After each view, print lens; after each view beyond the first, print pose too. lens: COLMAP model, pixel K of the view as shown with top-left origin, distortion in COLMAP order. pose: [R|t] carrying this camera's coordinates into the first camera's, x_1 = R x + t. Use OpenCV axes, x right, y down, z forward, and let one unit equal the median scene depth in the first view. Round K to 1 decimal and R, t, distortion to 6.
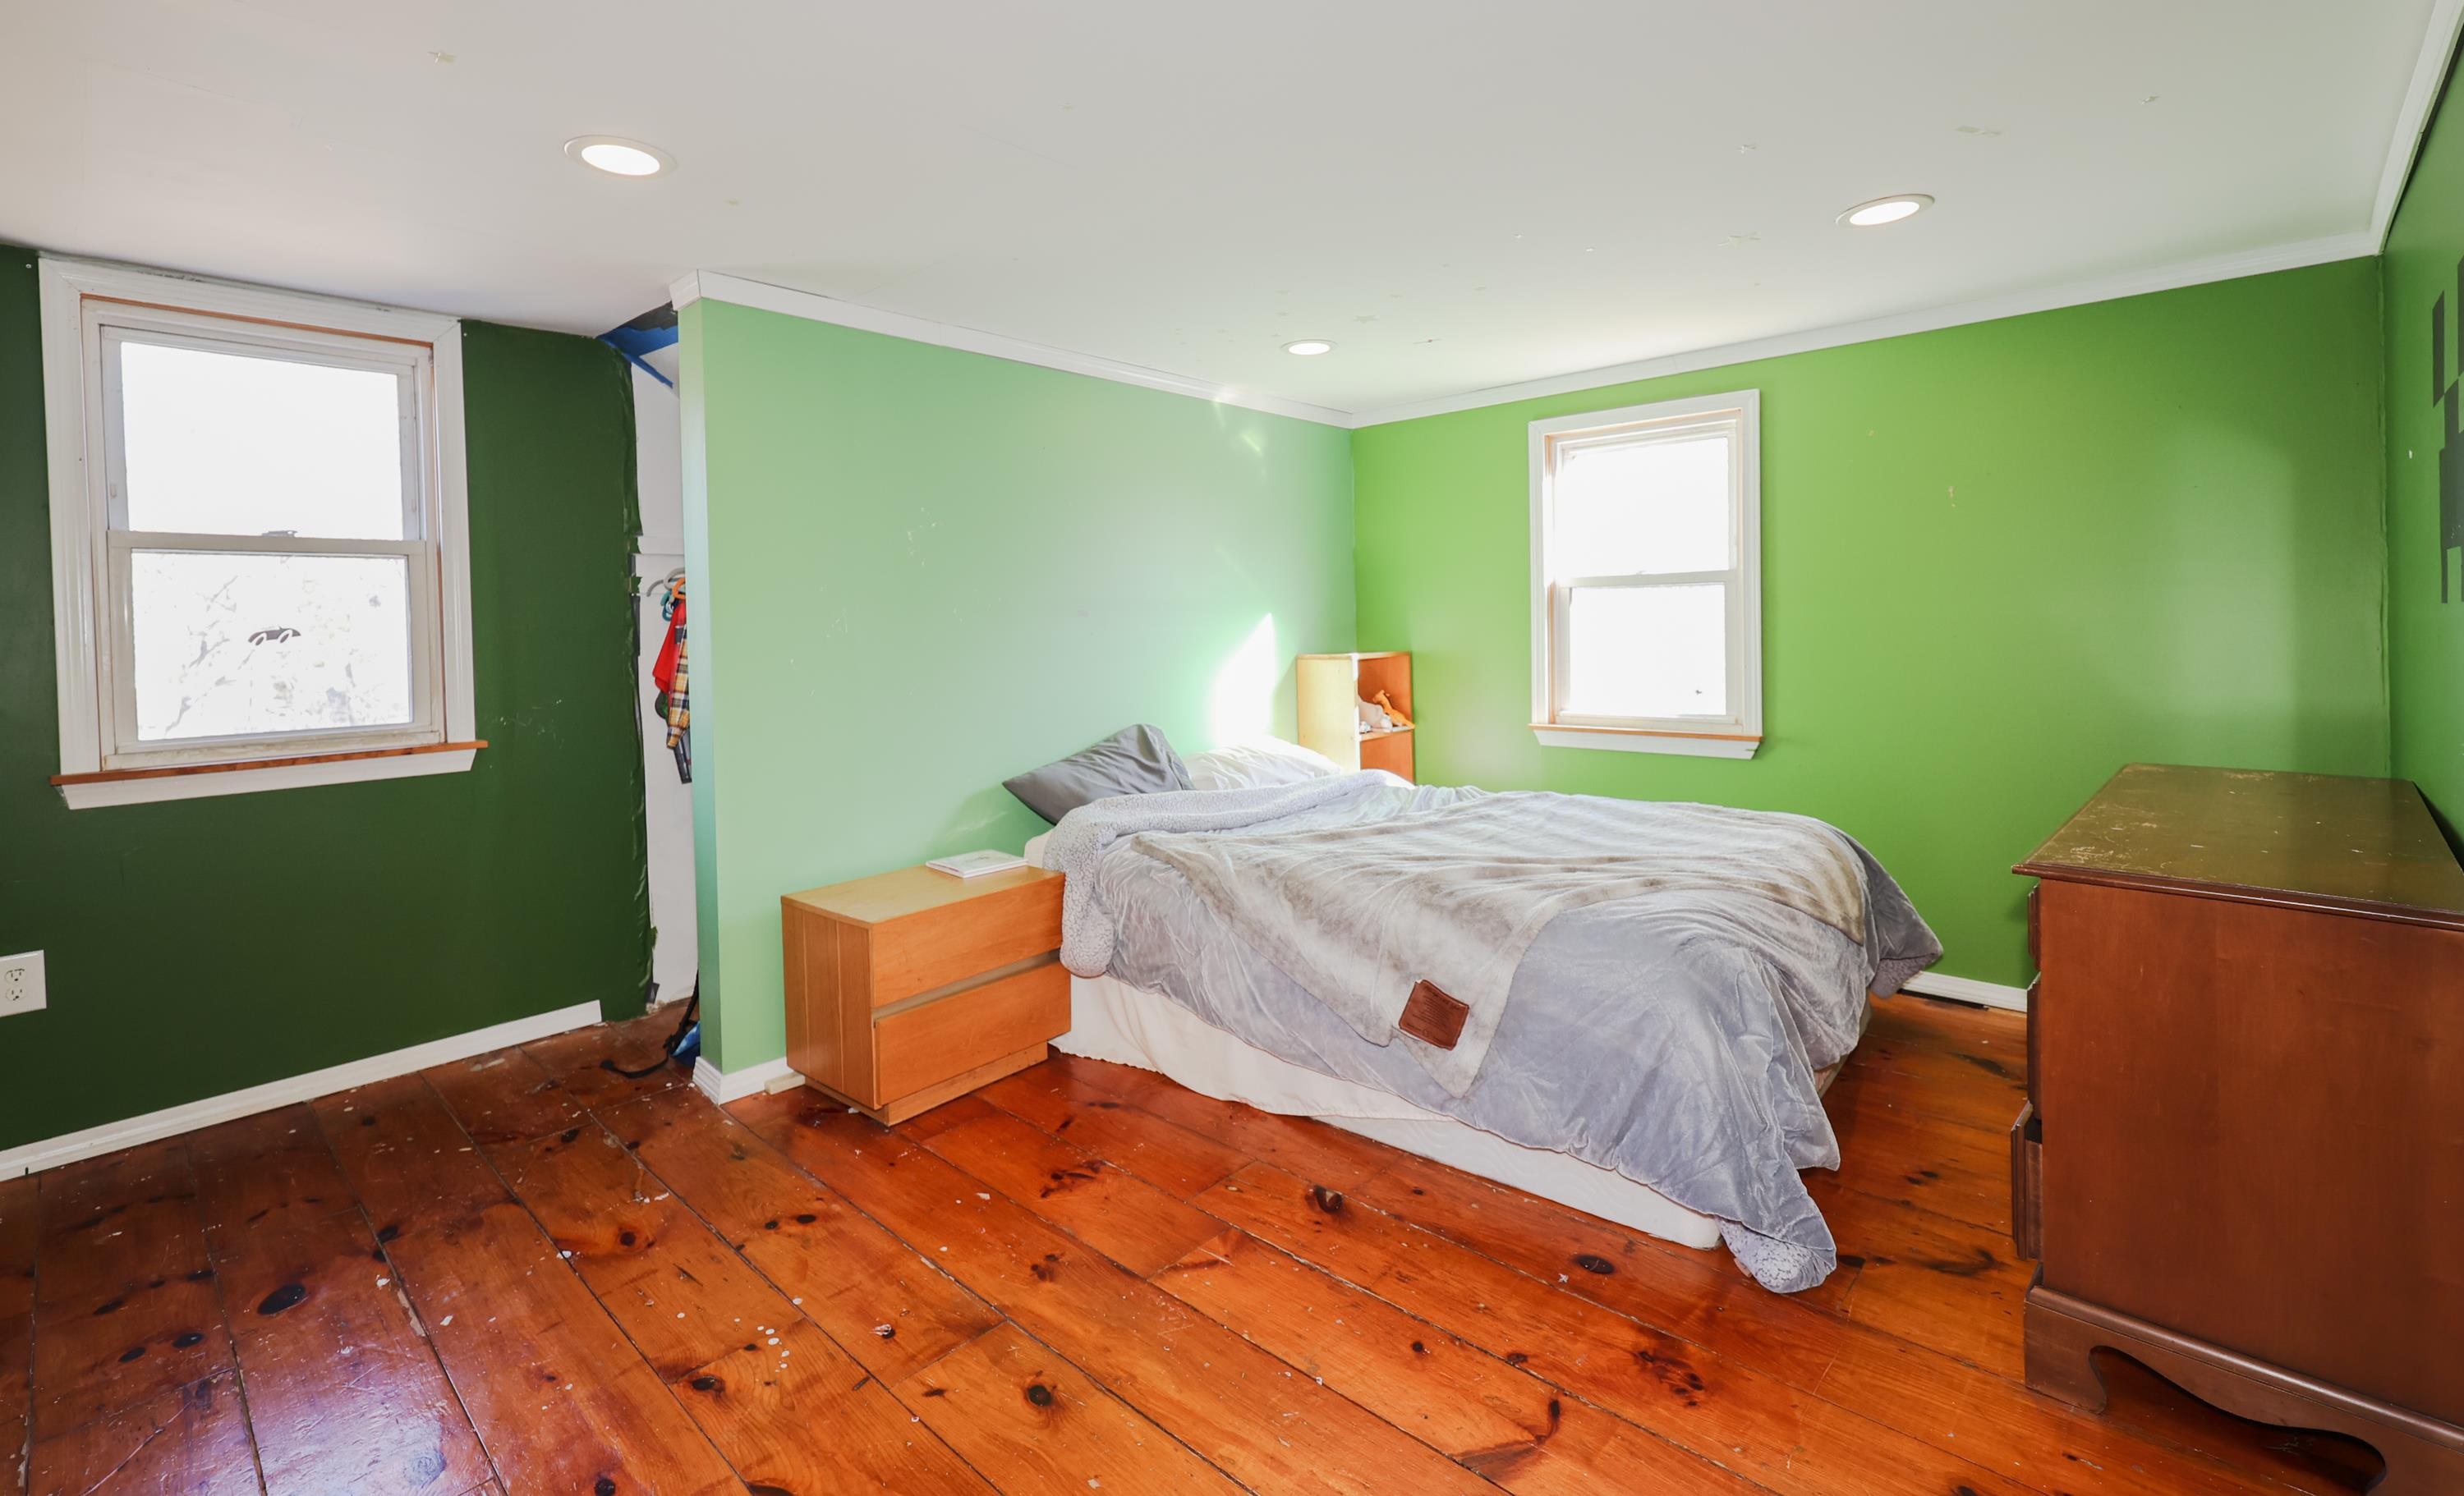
lens RADIAL K [[1097.7, 0, 1229.1], [0, 1097.7, 649.1], [0, 0, 1]] dist [-0.000368, -0.000033]
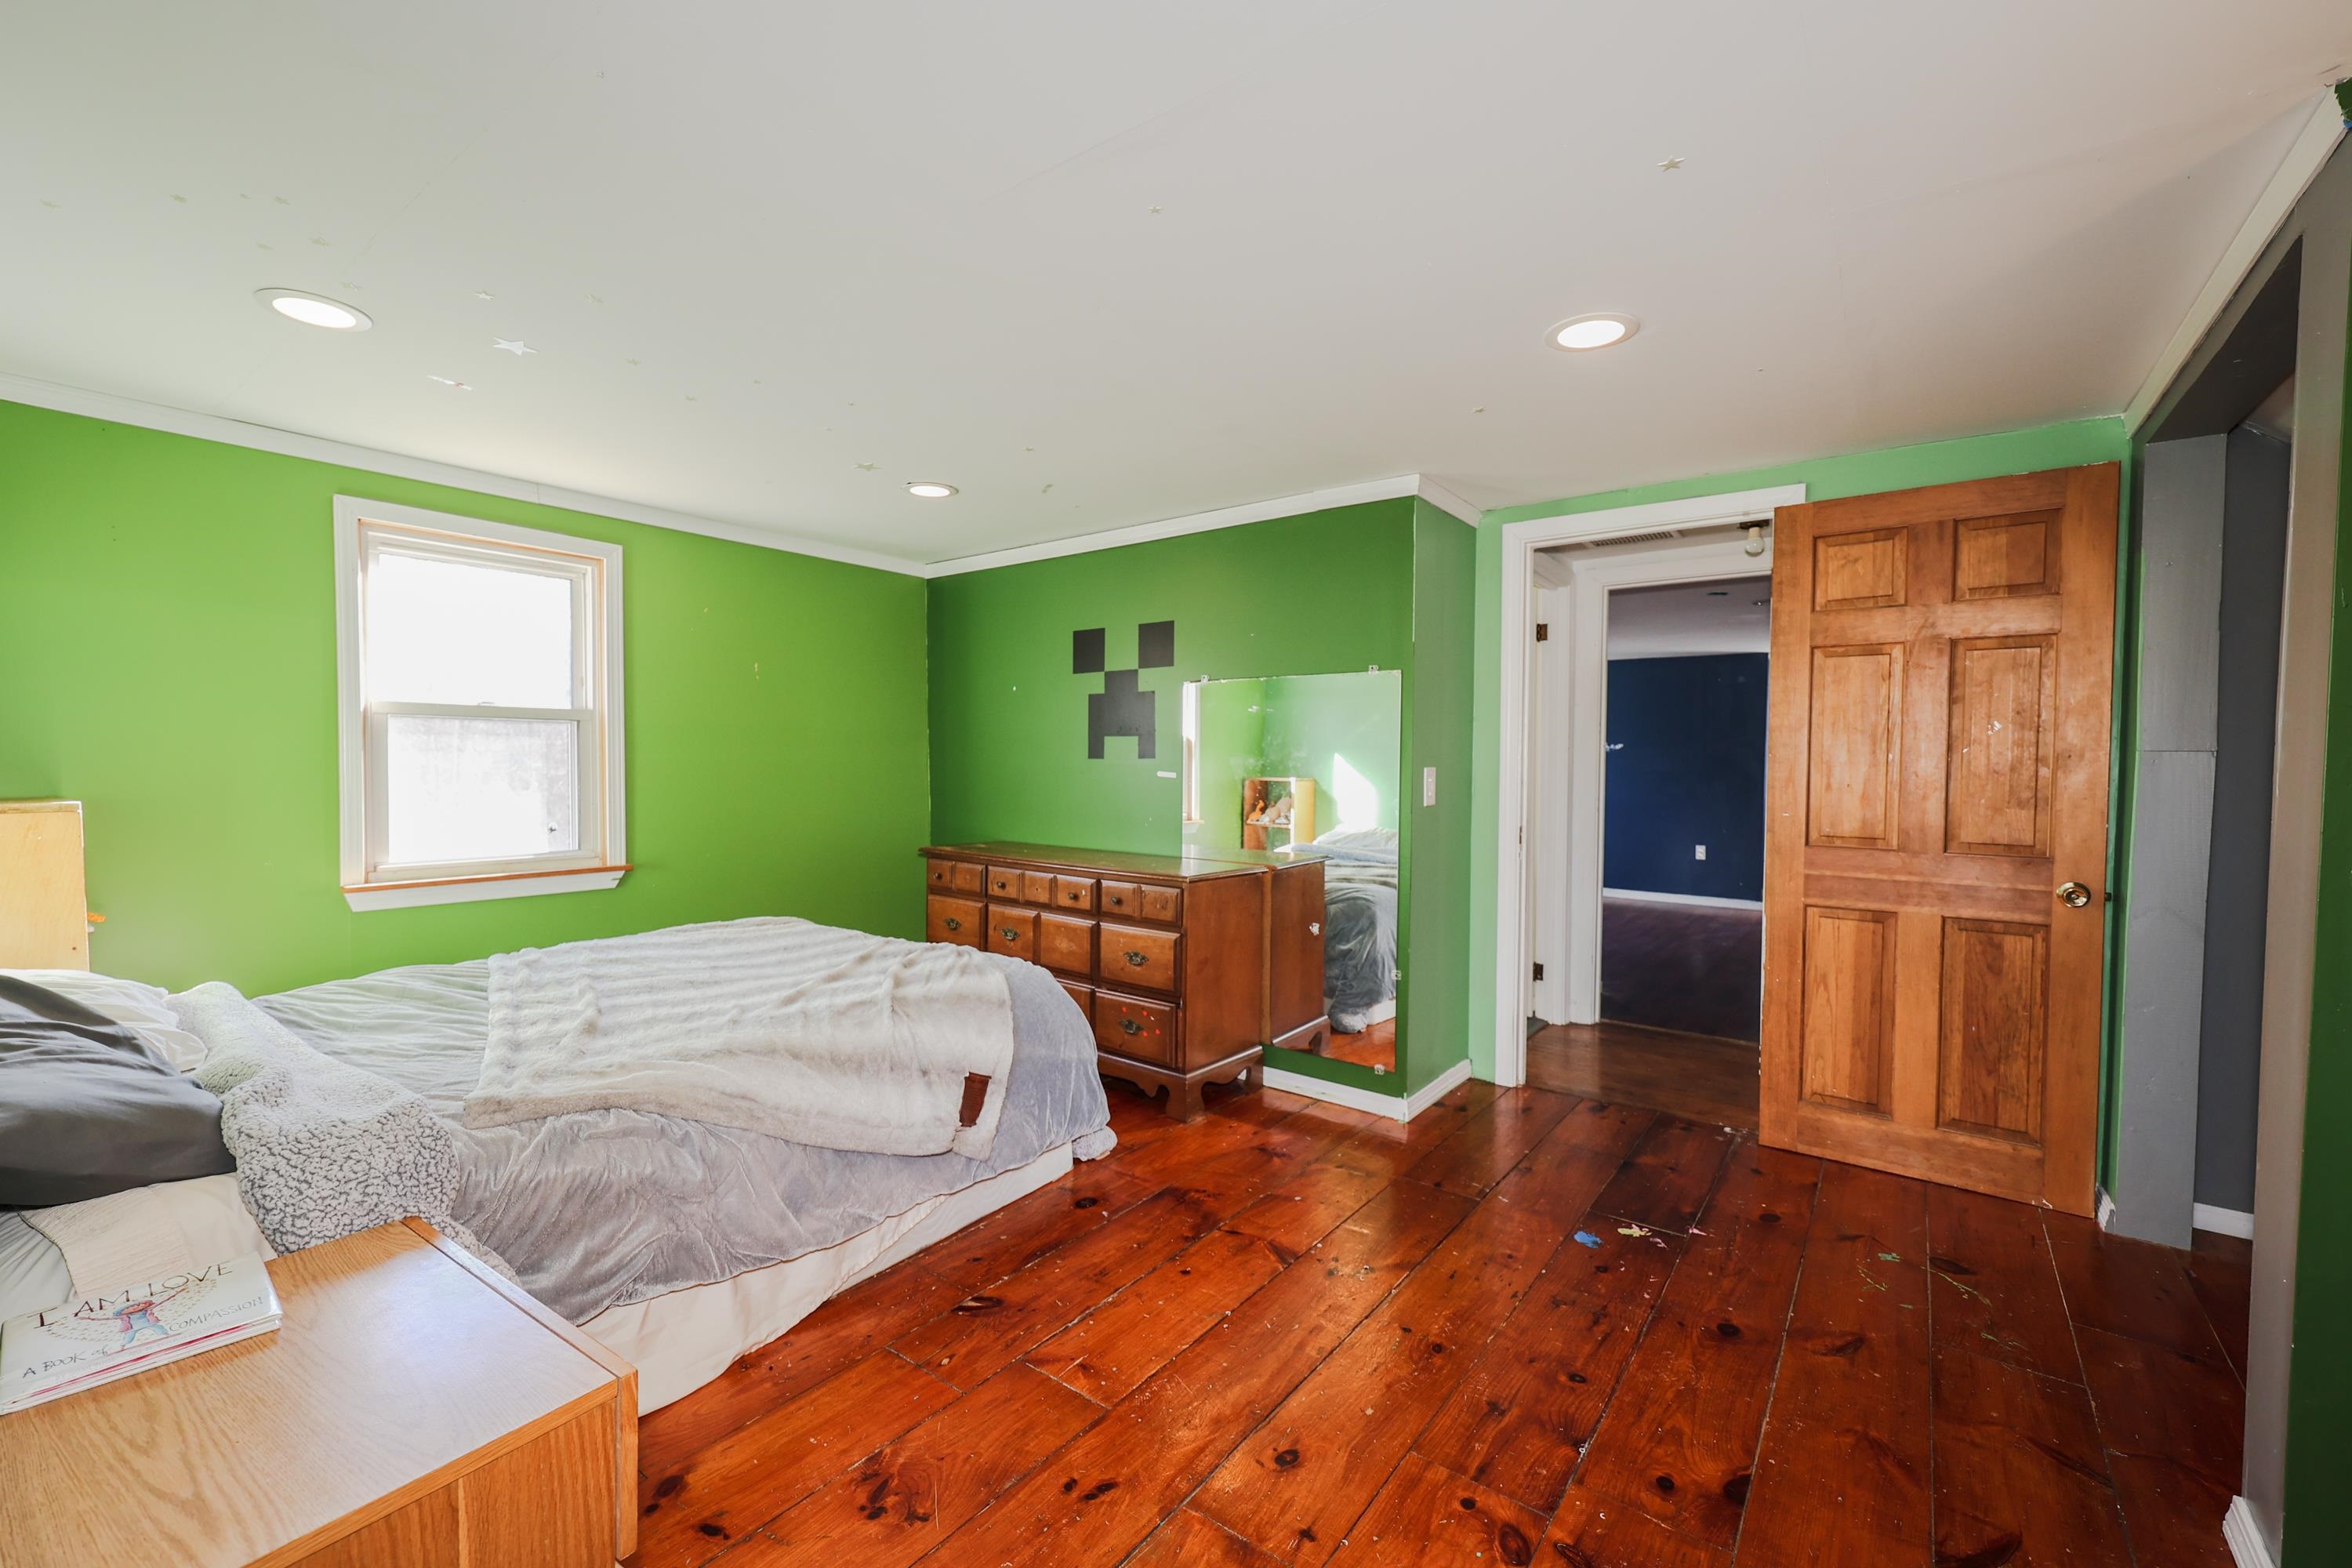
lens RADIAL K [[933.6, 0, 1181.4], [0, 933.6, 780.2], [0, 0, 1]] dist [-0.001362, -0.000170]
pose [[-0.083357, -0.000054, 0.996520, -0.493538], [0.018198, 0.999833, 0.001576, 0.003256], [-0.996354, 0.018266, -0.083342, 0.531965]]
